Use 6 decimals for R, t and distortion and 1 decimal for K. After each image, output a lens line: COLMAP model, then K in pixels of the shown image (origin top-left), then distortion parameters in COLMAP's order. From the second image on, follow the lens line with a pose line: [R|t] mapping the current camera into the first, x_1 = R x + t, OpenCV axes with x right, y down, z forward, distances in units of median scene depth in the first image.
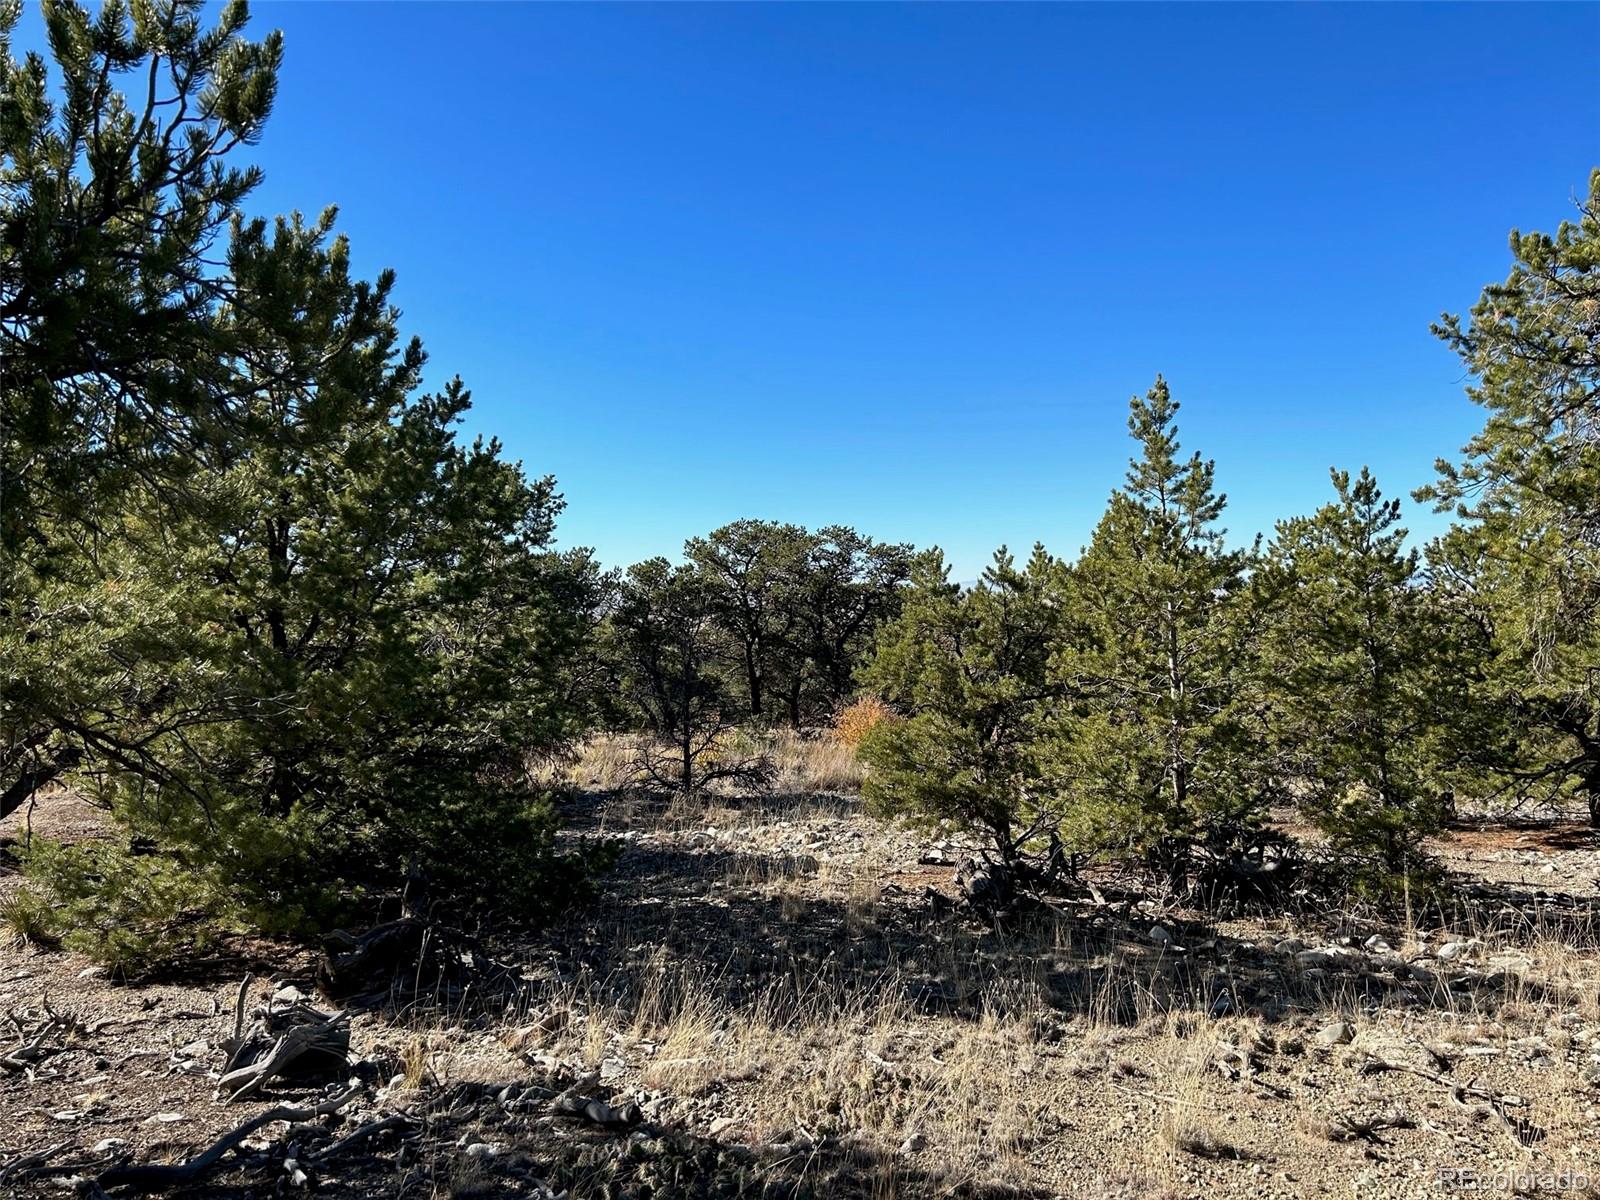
lens RADIAL K [[1204.0, 0, 799.9], [0, 1204.0, 602.3], [0, 0, 1]] dist [0.008240, 0.000337]
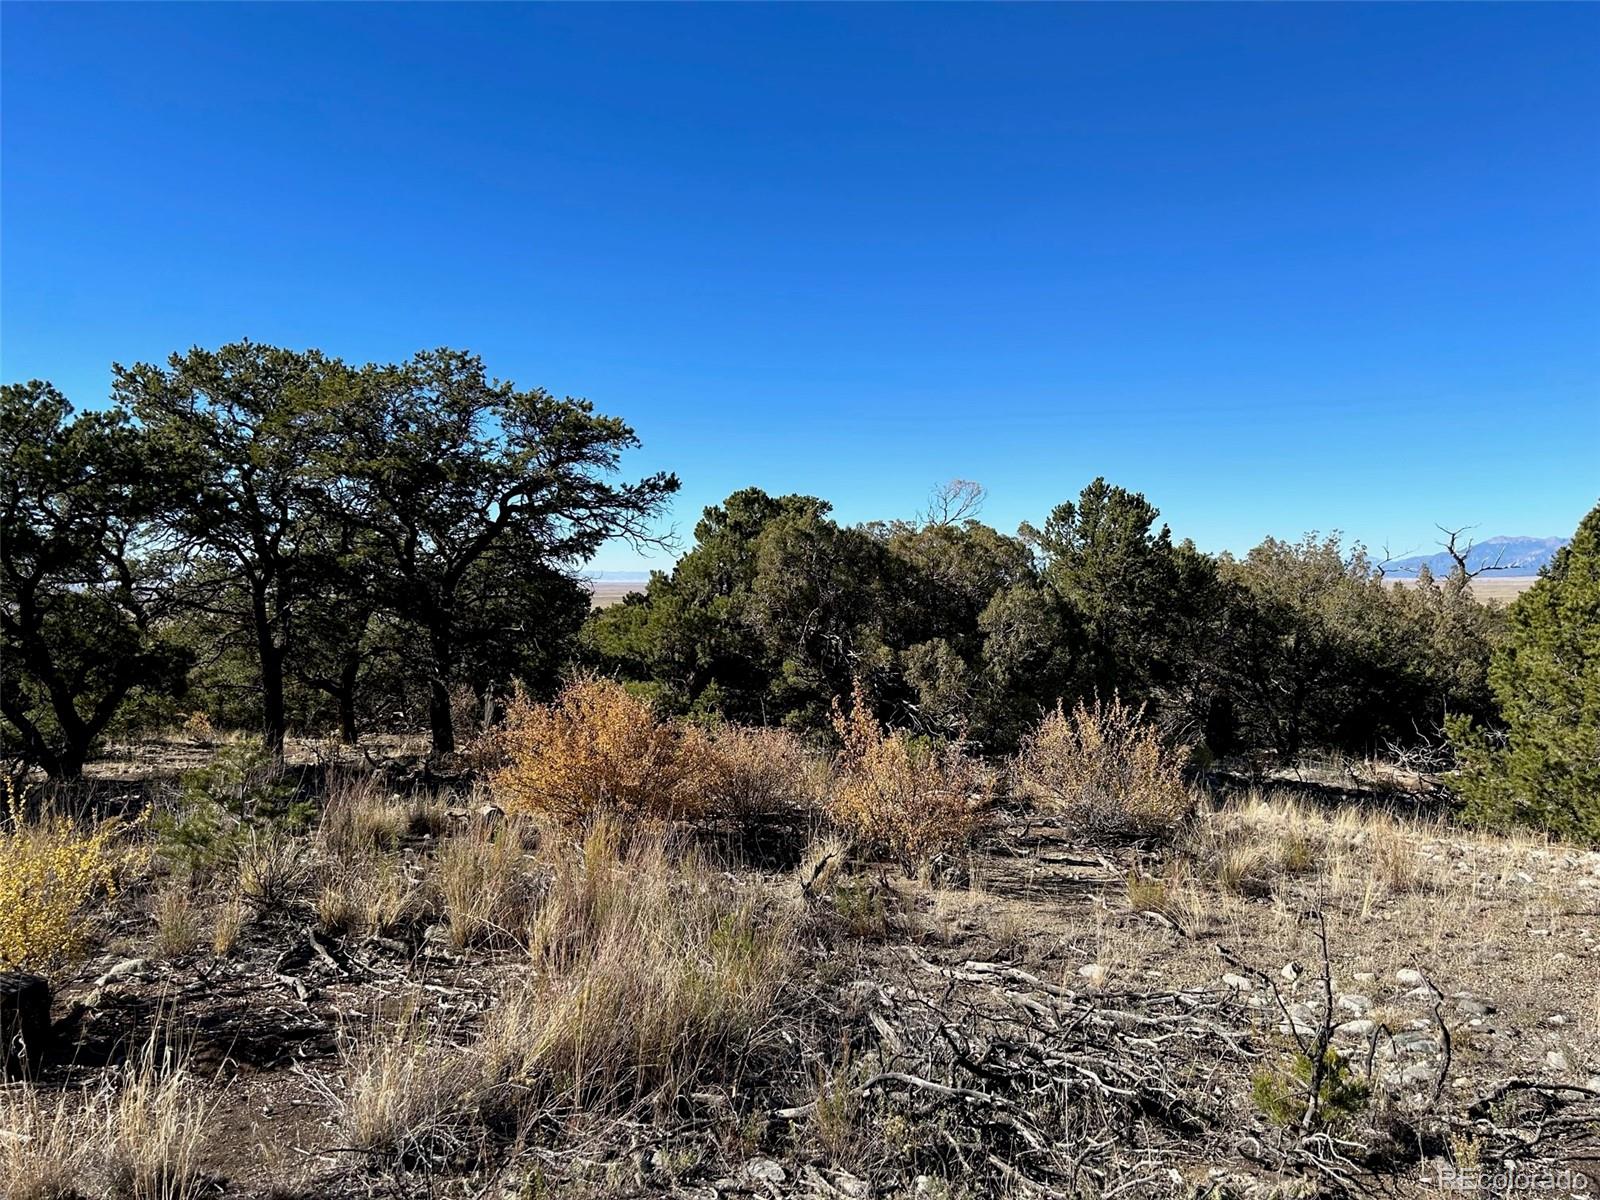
lens RADIAL K [[1204.0, 0, 802.7], [0, 1204.0, 598.8], [0, 0, 1]] dist [0.008240, 0.000337]
pose [[0.933519, 0.007802, 0.358443, -0.010092], [-0.010840, 0.999920, 0.006469, 0.035124], [-0.358364, -0.009925, 0.933529, 0.439691]]
